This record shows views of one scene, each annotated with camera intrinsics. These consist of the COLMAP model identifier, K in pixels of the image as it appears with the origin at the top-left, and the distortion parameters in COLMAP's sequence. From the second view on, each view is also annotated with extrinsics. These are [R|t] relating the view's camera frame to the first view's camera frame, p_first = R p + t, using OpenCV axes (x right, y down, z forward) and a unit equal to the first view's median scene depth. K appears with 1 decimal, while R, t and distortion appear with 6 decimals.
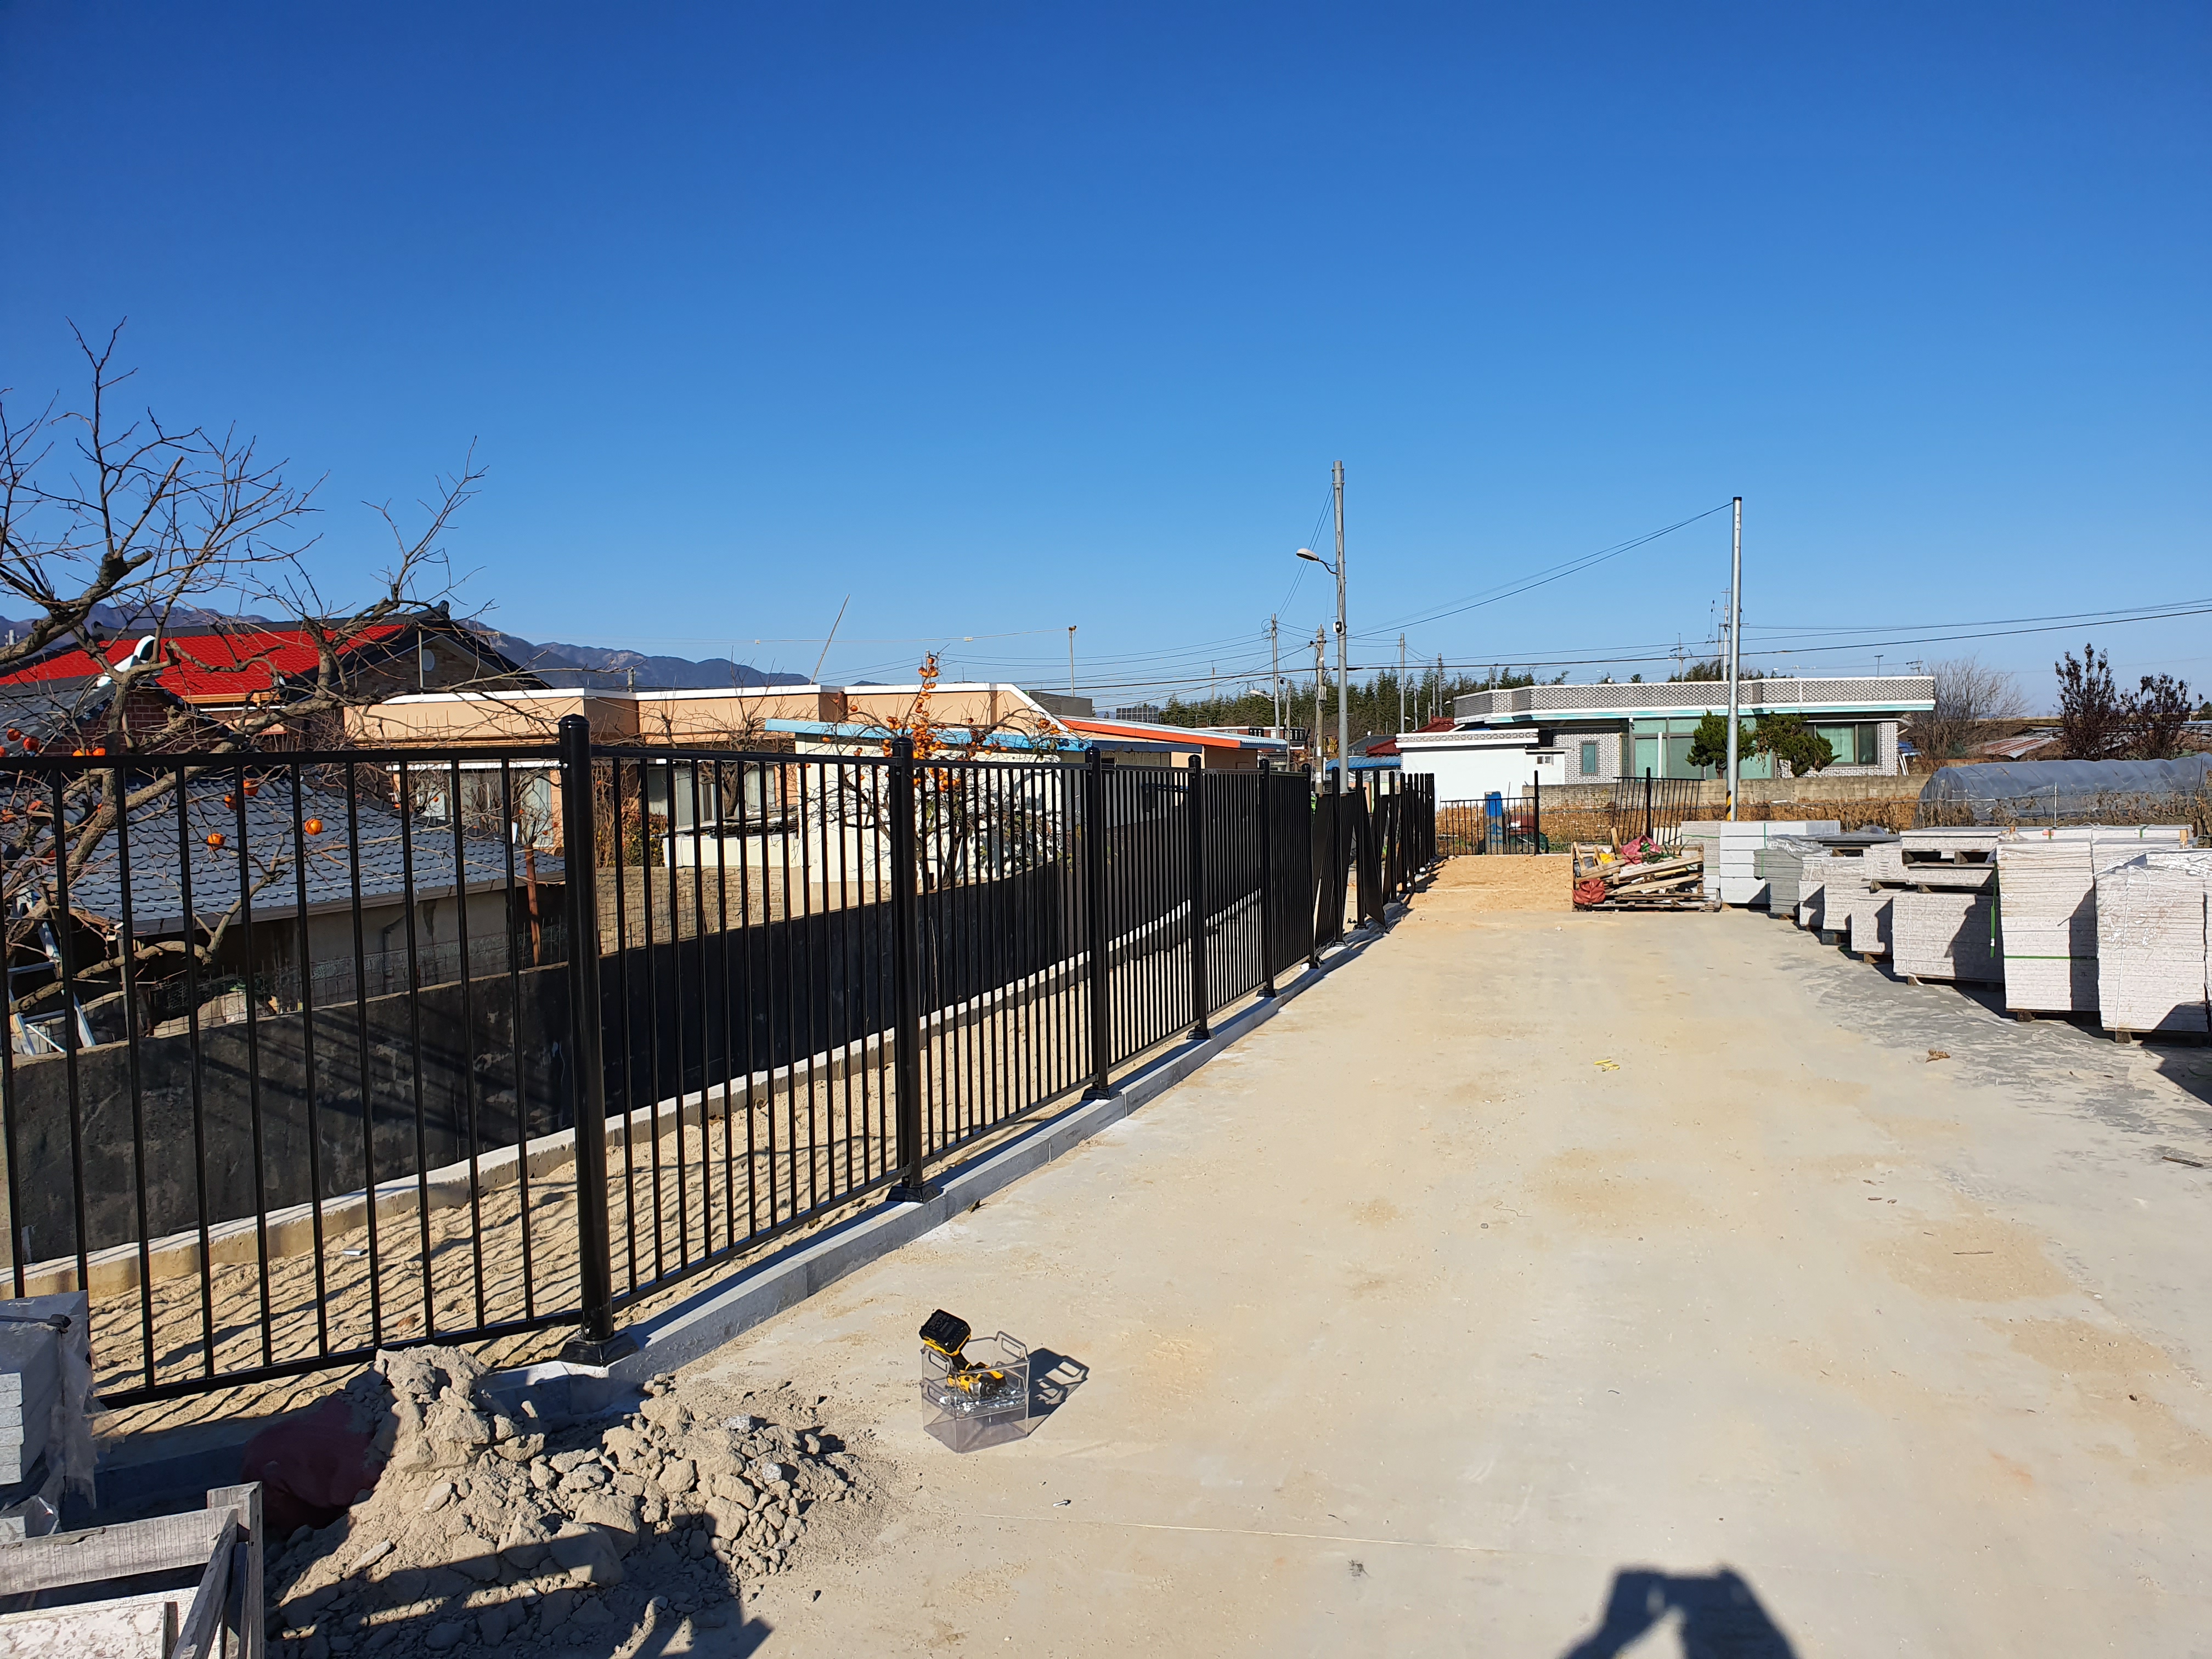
lens RADIAL K [[1689.0, 0, 1106.0], [0, 1689.0, 829.5], [0, 0, 1]] dist [-0.047532, 0.002360]
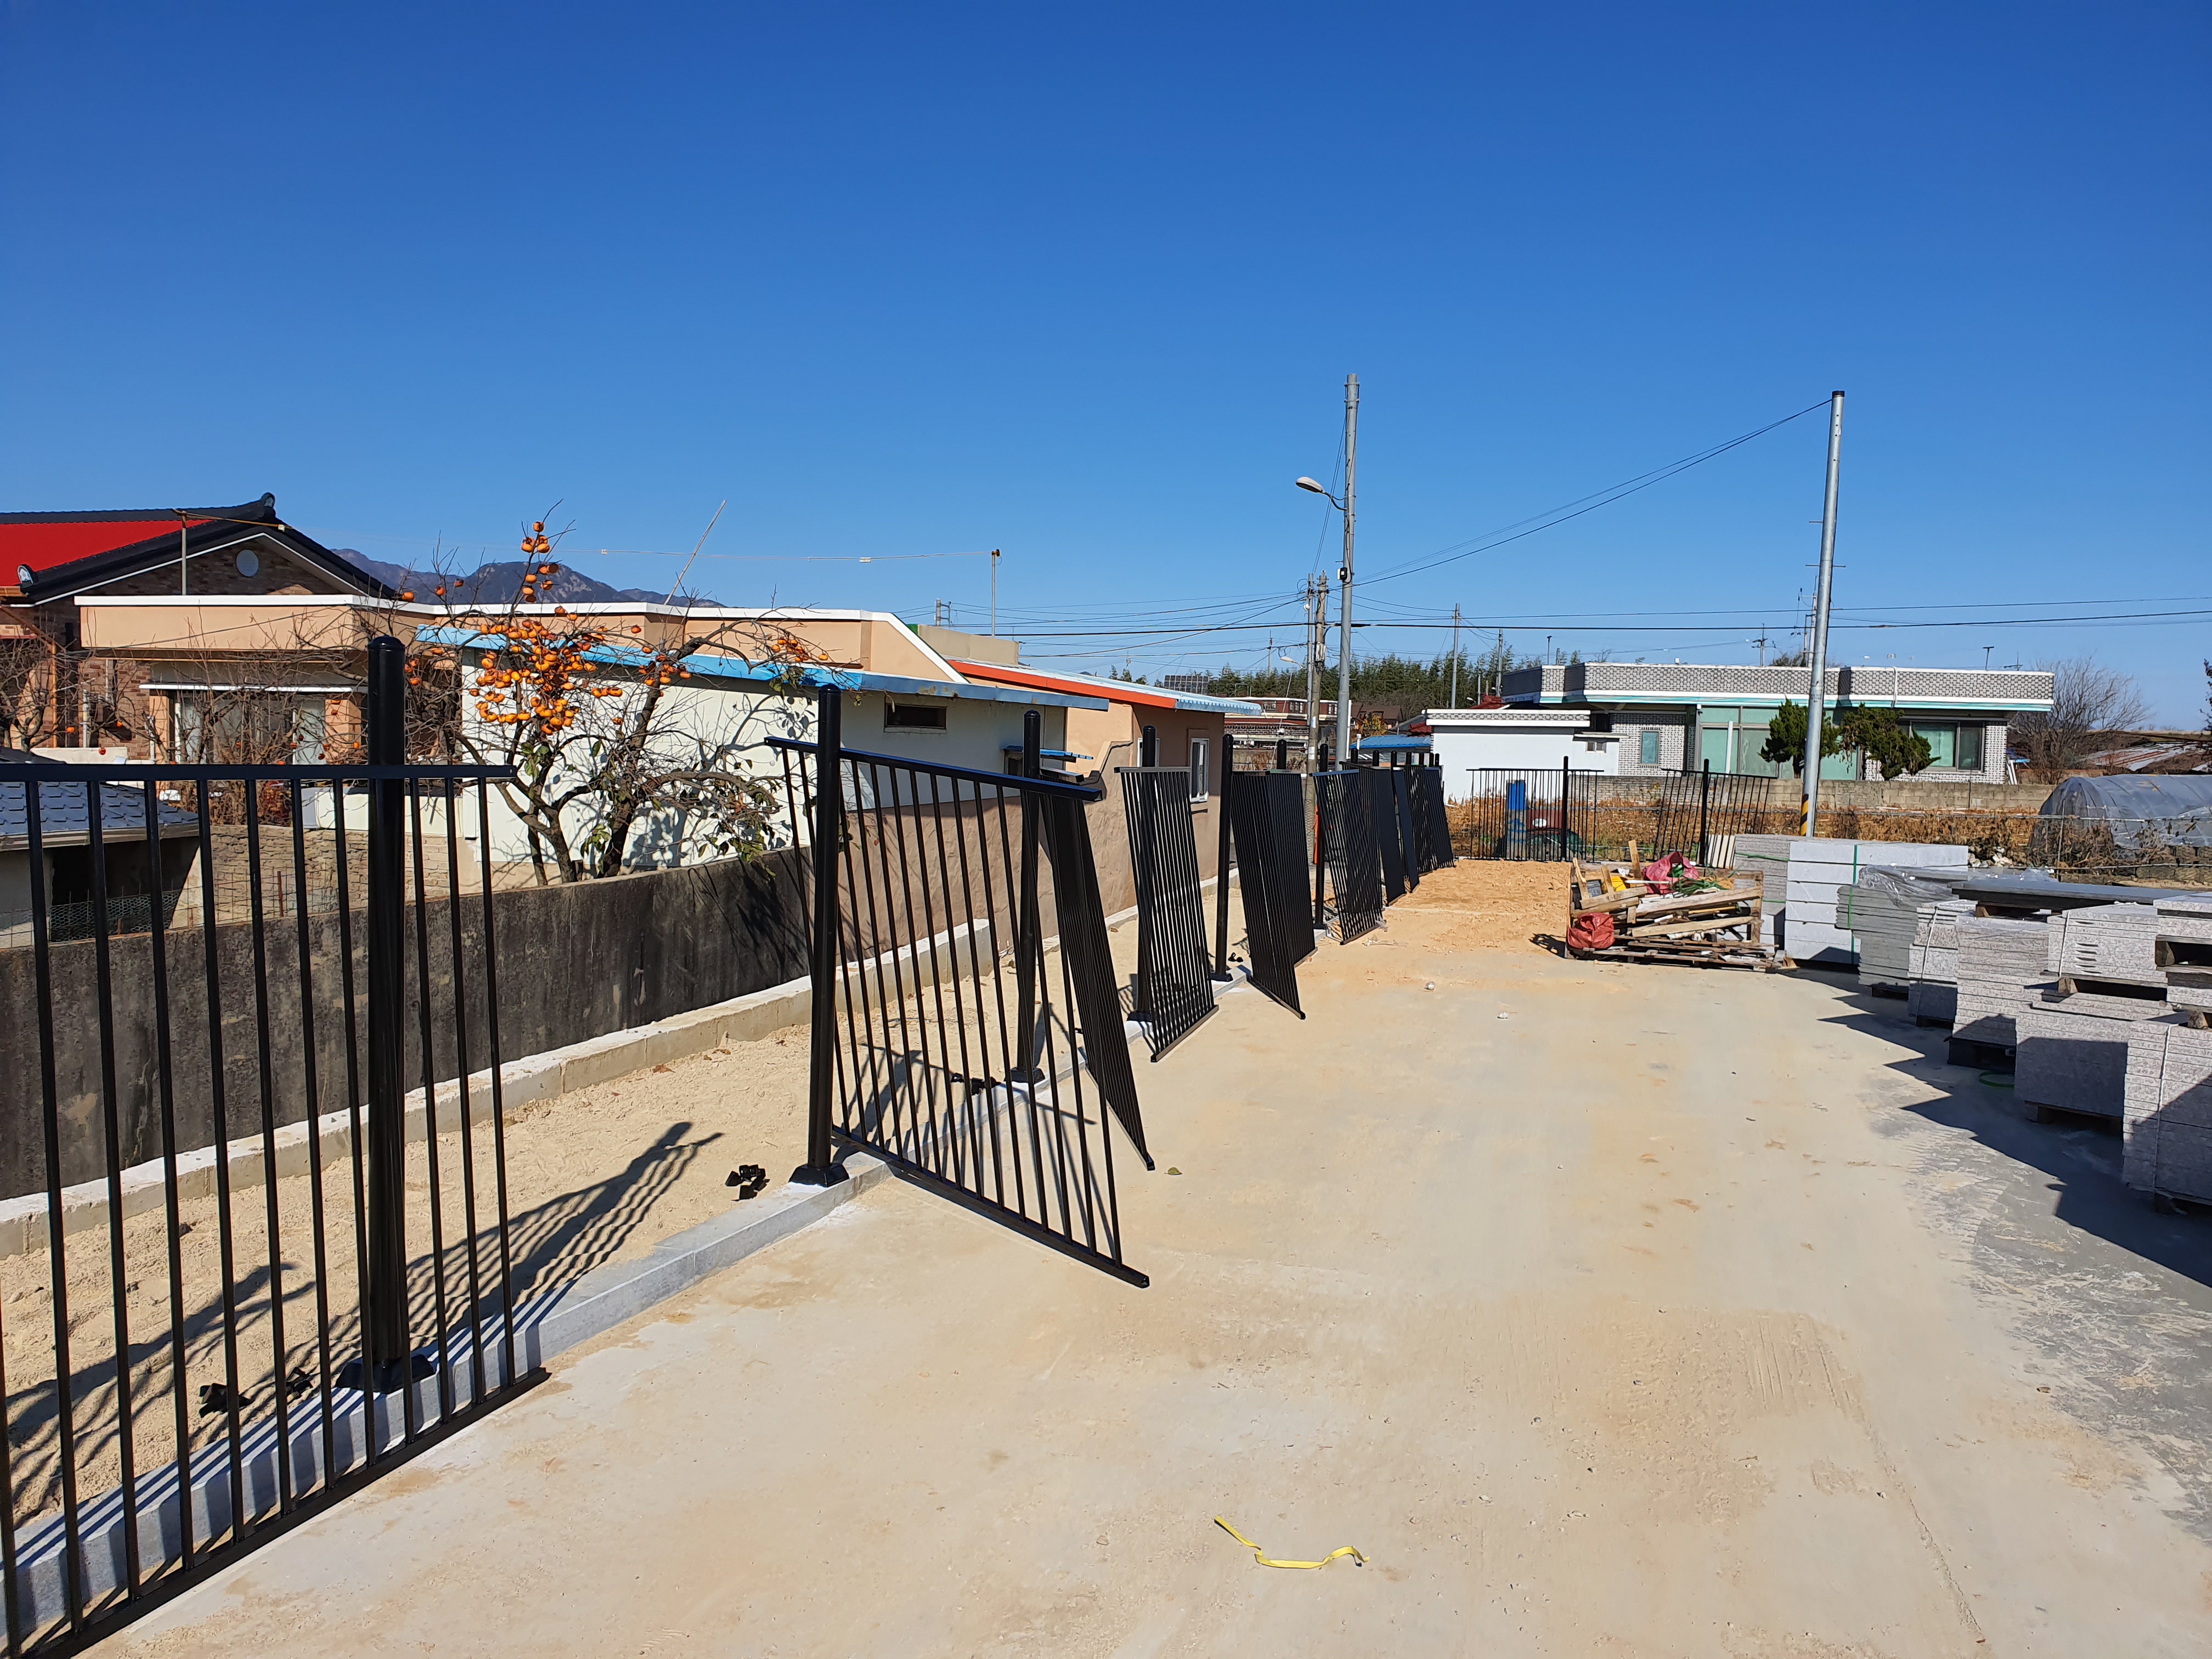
lens RADIAL K [[1689.0, 0, 1106.0], [0, 1689.0, 829.5], [0, 0, 1]] dist [-0.047532, 0.002360]
pose [[0.998027, 0.049546, -0.038553, 0.049487], [-0.048825, 0.998618, 0.019441, -0.003415], [0.039463, -0.017521, 0.999067, 0.133862]]
